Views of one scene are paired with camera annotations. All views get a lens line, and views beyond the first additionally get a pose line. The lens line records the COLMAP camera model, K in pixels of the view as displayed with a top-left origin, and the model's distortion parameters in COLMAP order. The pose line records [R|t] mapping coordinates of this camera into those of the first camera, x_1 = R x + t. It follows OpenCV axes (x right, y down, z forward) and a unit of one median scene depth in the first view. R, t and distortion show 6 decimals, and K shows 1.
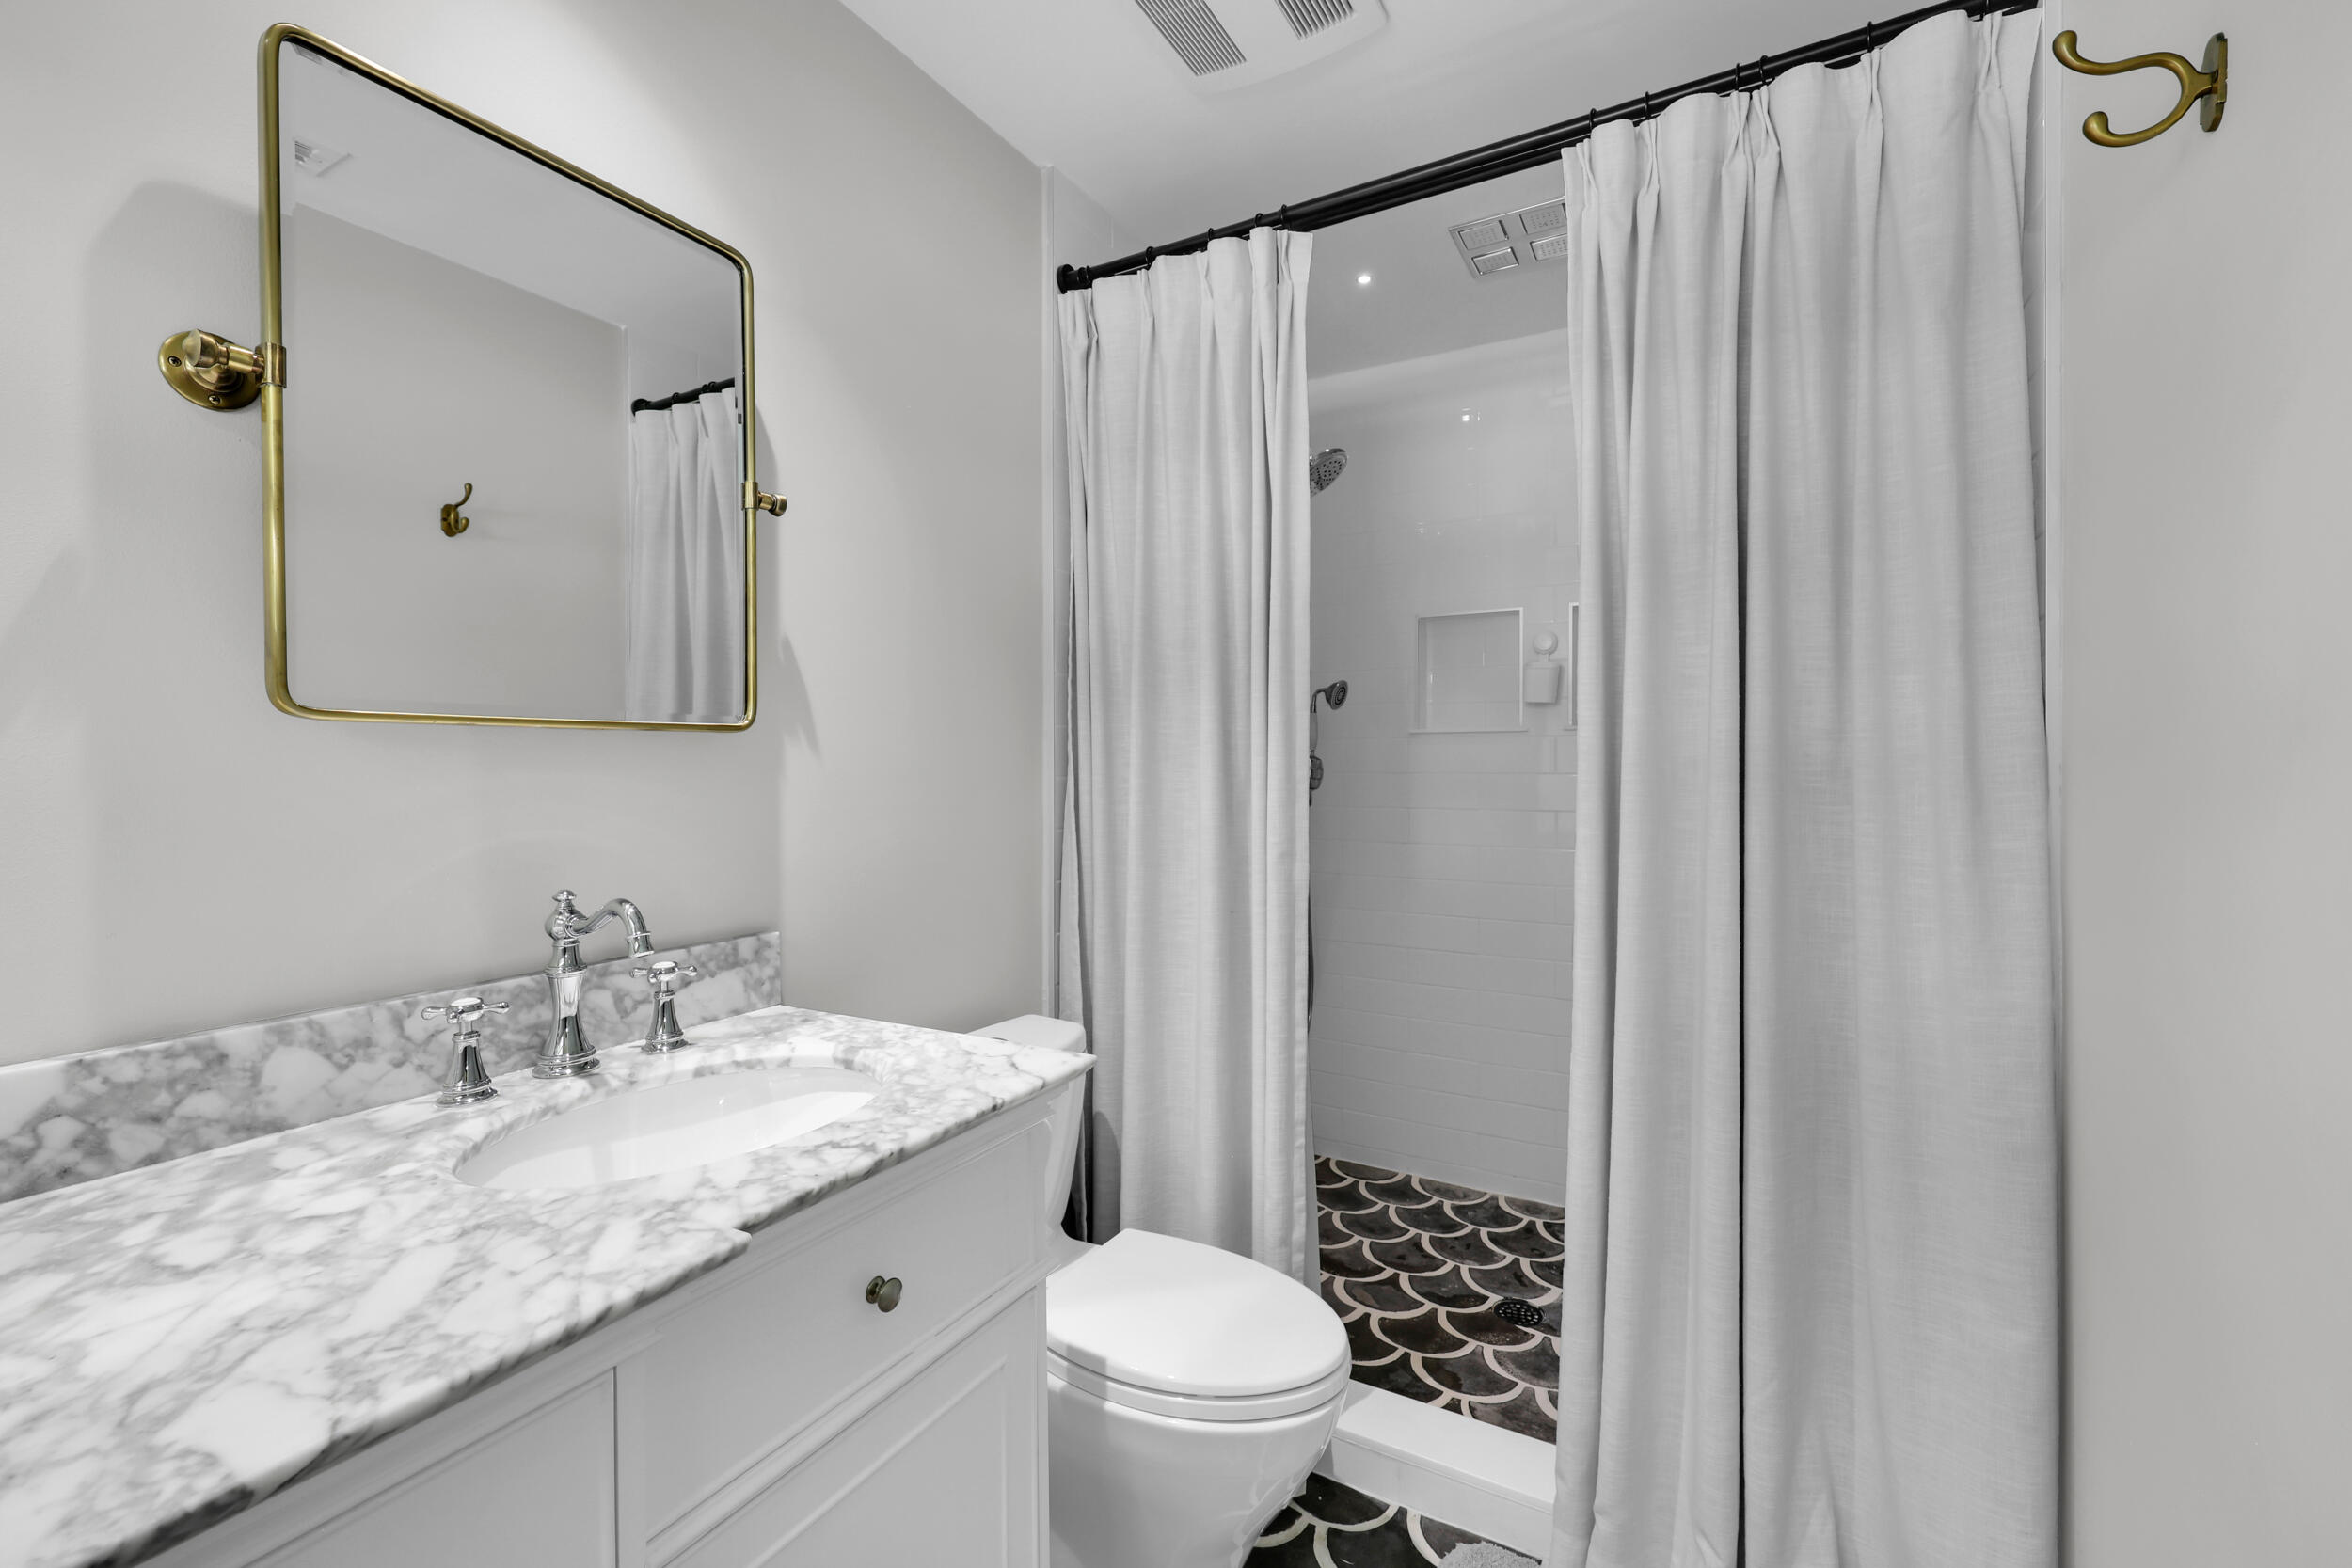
lens RADIAL K [[965.0, 0, 1166.2], [0, 965.0, 772.9], [0, 0, 1]] dist [-0.001376, 0.000664]
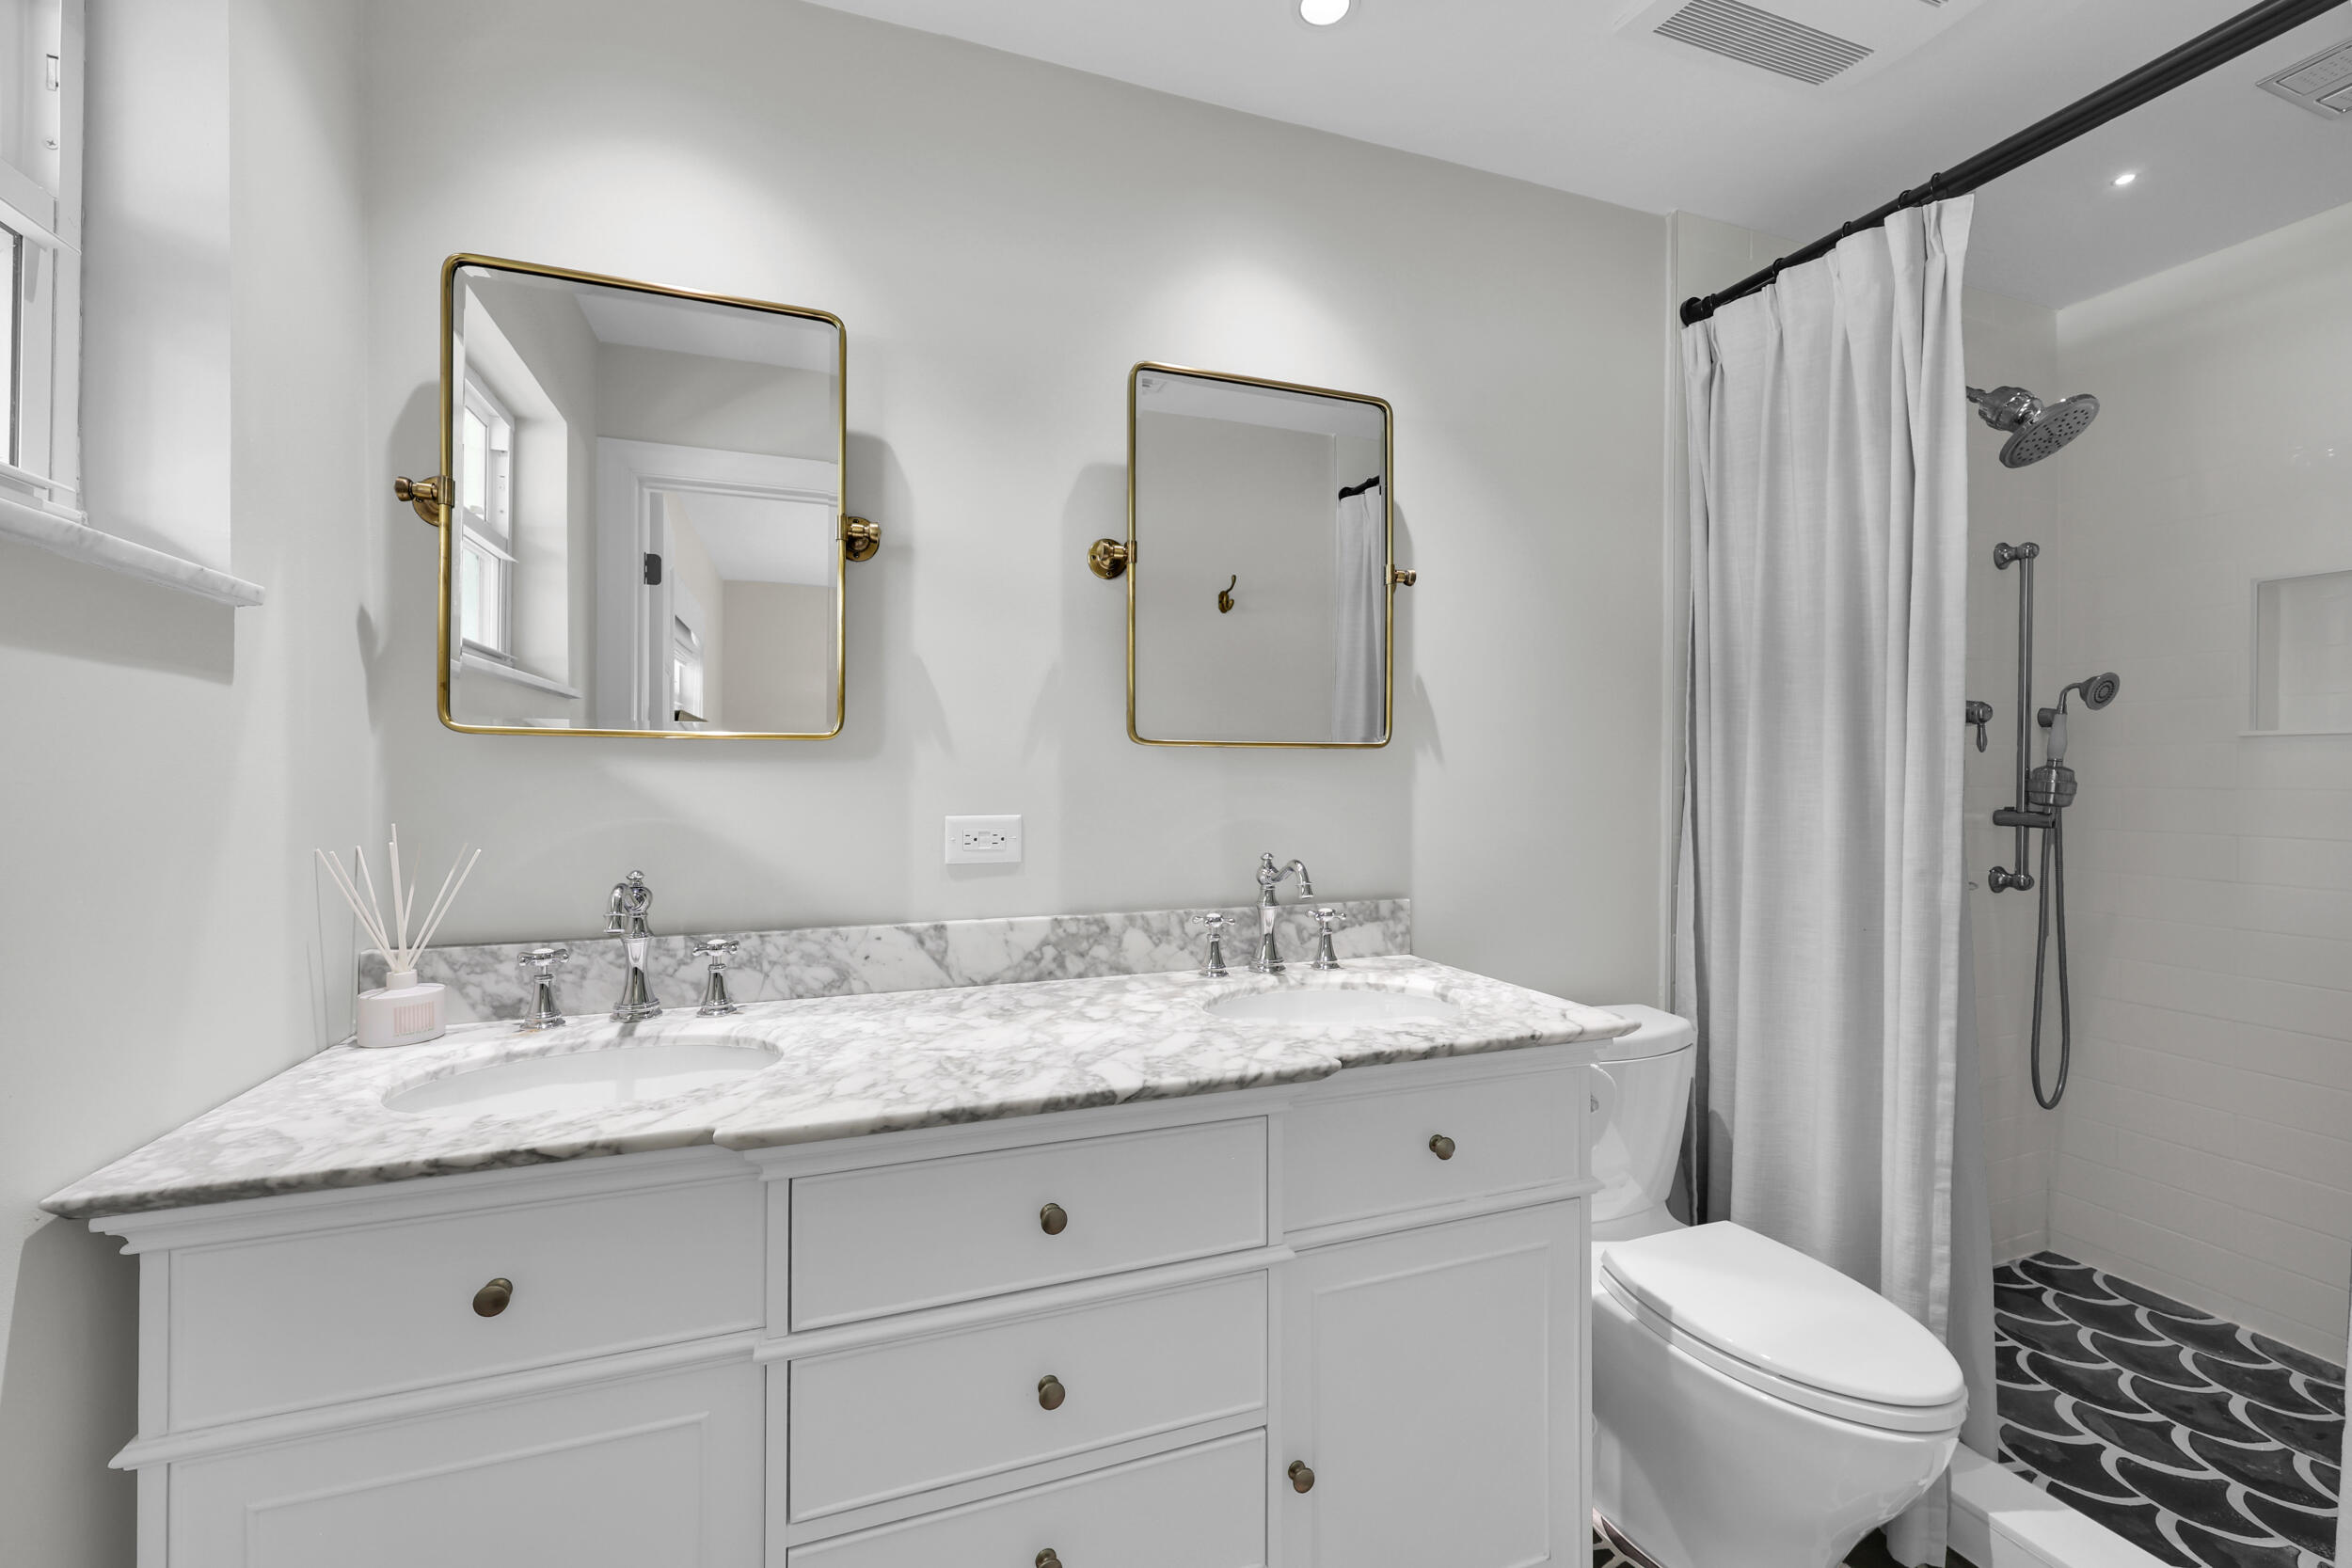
lens RADIAL K [[965.0, 0, 1179.5], [0, 965.0, 776.9], [0, 0, 1]] dist [-0.001376, 0.000664]
pose [[0.765557, 0.007633, -0.643323, 0.200378], [-0.011653, 0.999930, -0.002004, 0.003508], [0.643263, 0.009031, 0.765592, -0.209470]]
